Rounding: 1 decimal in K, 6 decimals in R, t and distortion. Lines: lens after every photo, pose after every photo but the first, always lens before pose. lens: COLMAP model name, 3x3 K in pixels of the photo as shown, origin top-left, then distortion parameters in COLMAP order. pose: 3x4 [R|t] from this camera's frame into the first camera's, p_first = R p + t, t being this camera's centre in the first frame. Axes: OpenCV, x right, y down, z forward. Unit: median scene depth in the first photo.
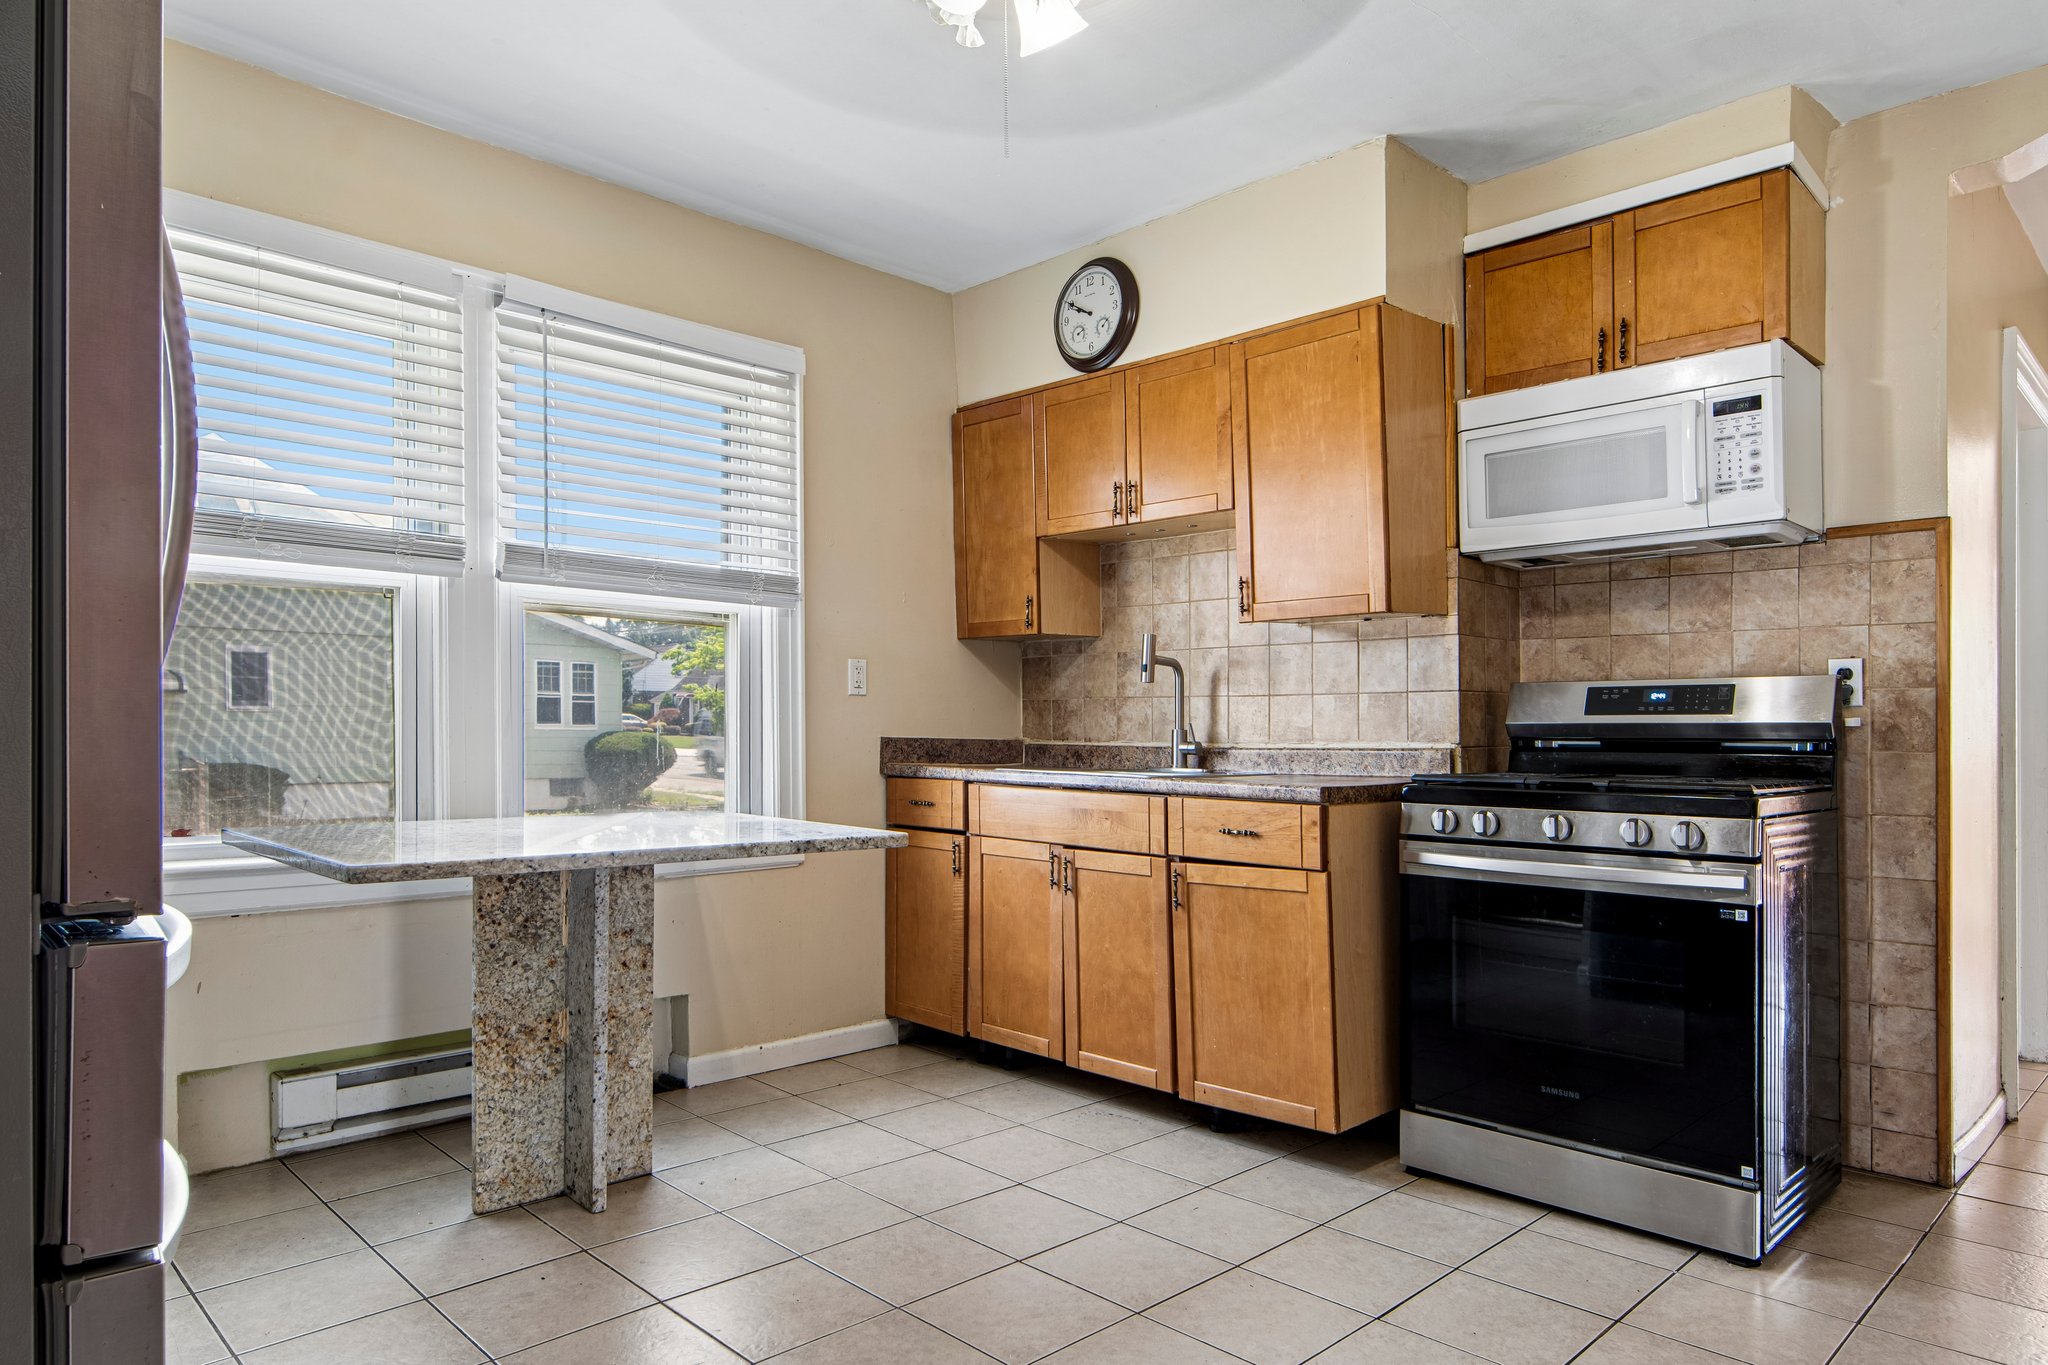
lens RADIAL K [[1292.9, 0, 1026.4], [0, 1292.9, 744.5], [0, 0, 1]] dist [-0.003582, 0.002924]
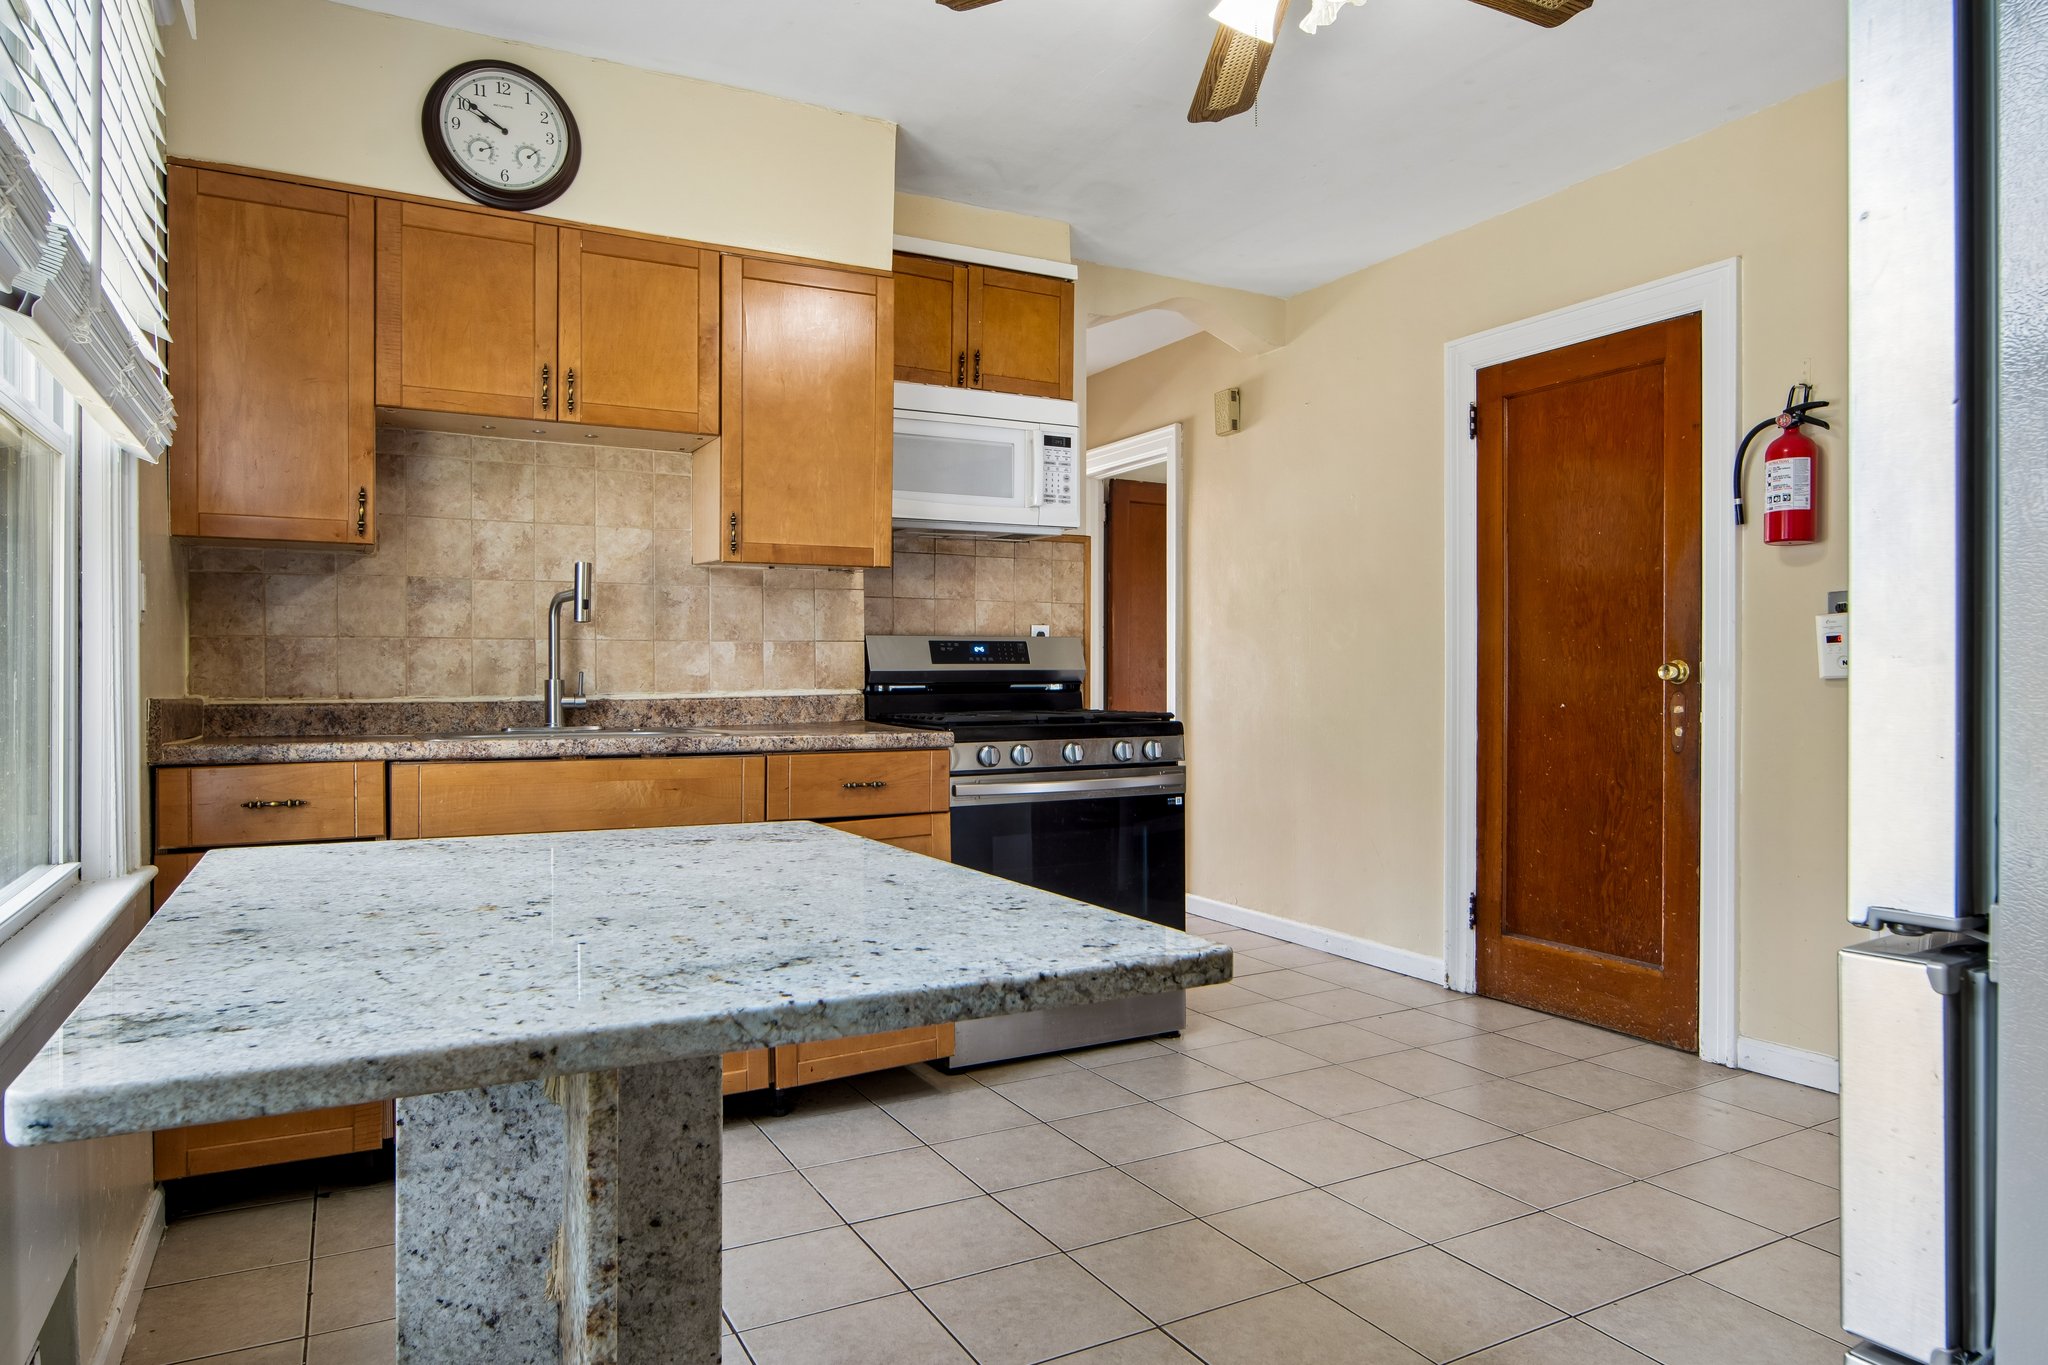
lens RADIAL K [[1256.9, 0, 1024.0], [0, 1256.9, 682.5], [0, 0, 1]] dist [-0.006180, -0.001109]
pose [[0.269650, -0.014485, 0.962849, -0.676688], [0.015355, 0.999824, 0.010741, -0.016490], [-0.962836, 0.011889, 0.269825, 0.598403]]
